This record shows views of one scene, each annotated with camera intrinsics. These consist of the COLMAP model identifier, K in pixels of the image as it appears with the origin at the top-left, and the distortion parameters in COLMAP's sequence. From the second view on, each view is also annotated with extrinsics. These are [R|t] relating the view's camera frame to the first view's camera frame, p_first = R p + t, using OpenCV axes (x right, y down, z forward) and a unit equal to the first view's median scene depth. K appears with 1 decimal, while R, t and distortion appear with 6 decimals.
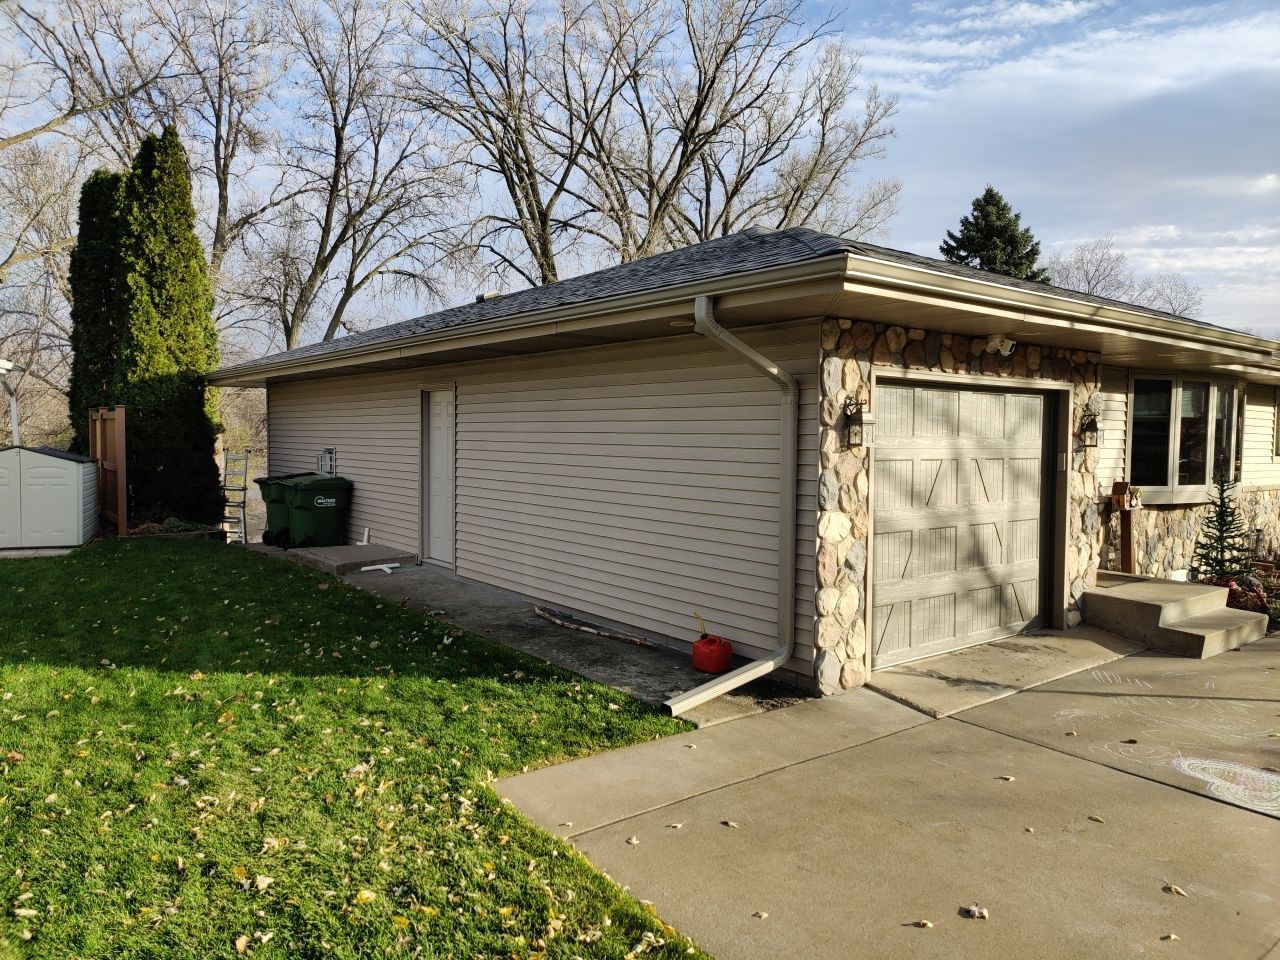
lens RADIAL K [[892.6, 0, 638.4], [0, 892.6, 444.5], [0, 0, 1]] dist [0.162243, 0.002159]
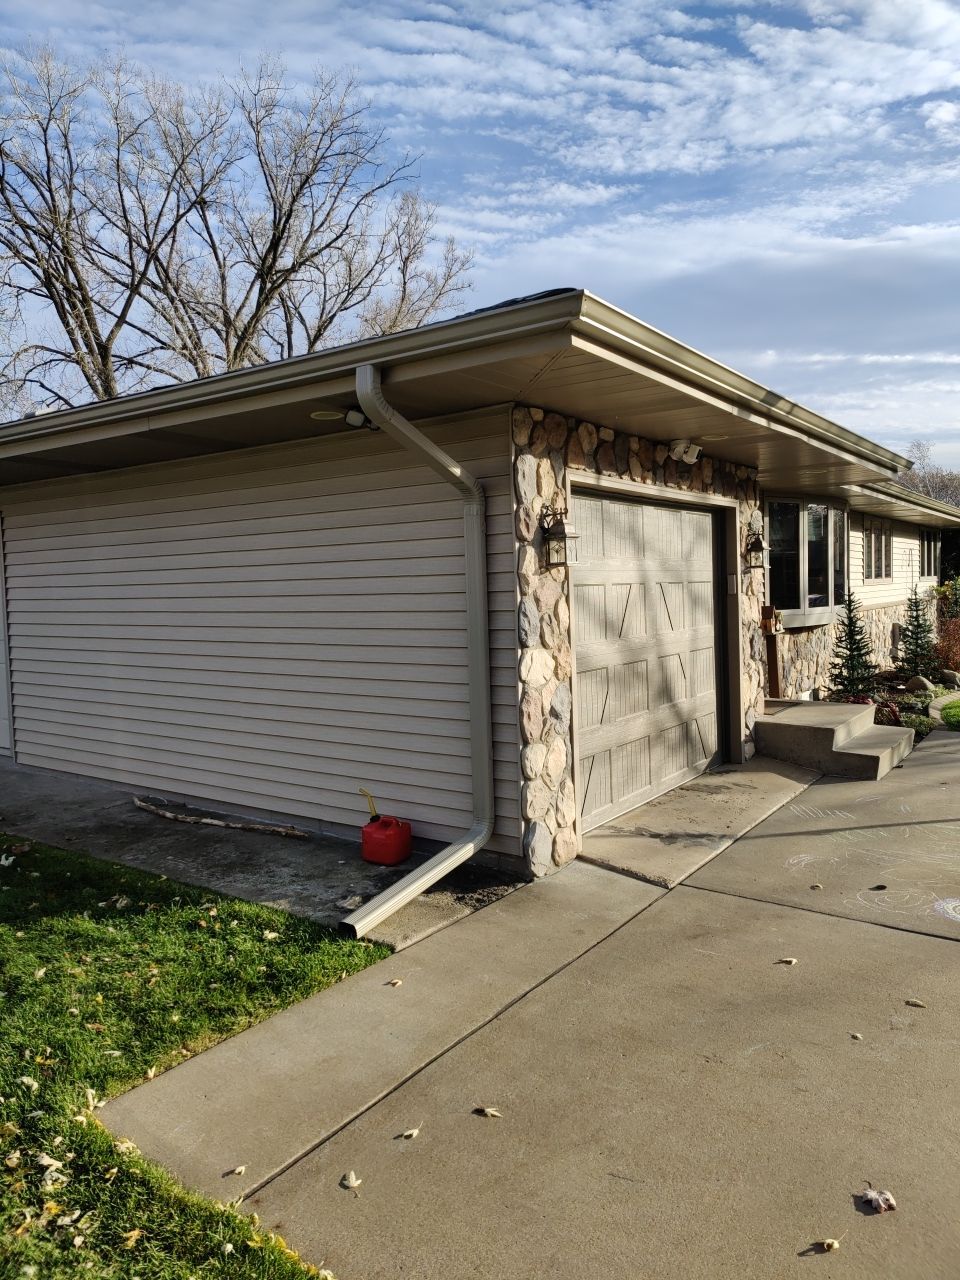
lens RADIAL K [[878.0, 0, 463.2], [0, 878.0, 632.1], [0, 0, 1]] dist [0.108762, -0.084936]
pose [[0.963896, -0.046175, 0.262247, -0.044864], [0.037170, 0.998540, 0.039201, 0.024561], [-0.263674, -0.028038, 0.964204, 0.239691]]
